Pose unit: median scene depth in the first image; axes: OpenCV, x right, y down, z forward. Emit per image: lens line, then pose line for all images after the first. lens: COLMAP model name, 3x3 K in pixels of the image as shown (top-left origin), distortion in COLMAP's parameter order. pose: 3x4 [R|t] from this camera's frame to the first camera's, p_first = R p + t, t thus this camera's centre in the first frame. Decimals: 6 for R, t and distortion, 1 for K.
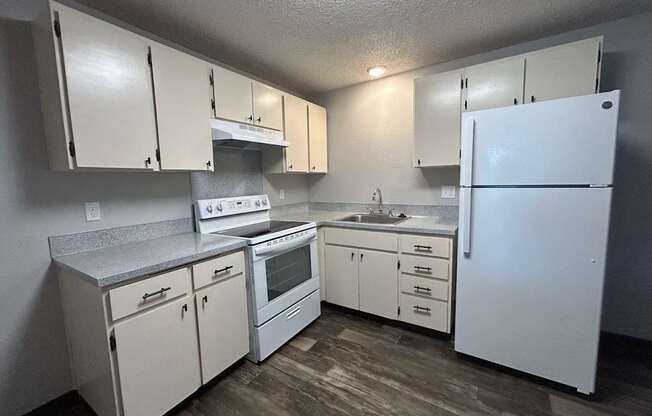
lens RADIAL K [[265.4, 0, 326.0], [0, 265.4, 208.0], [0, 0, 1]] dist [-0.000752, -0.000001]
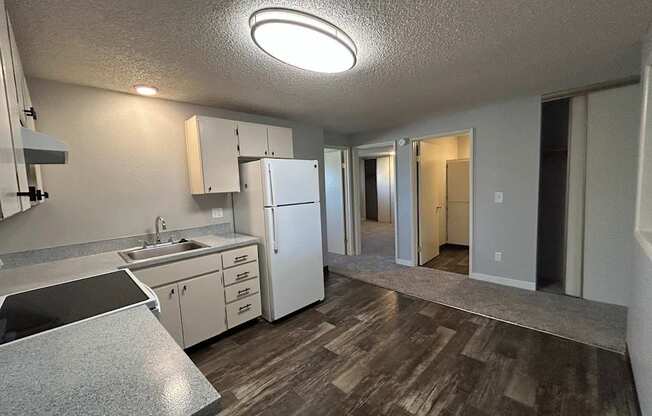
lens RADIAL K [[265.4, 0, 326.0], [0, 265.4, 208.0], [0, 0, 1]] dist [-0.000752, -0.000001]
pose [[0.196251, -0.067660, 0.978217, -0.749527], [0.140071, 0.989320, 0.040327, -0.075078], [-0.970498, 0.129105, 0.203632, 0.328062]]
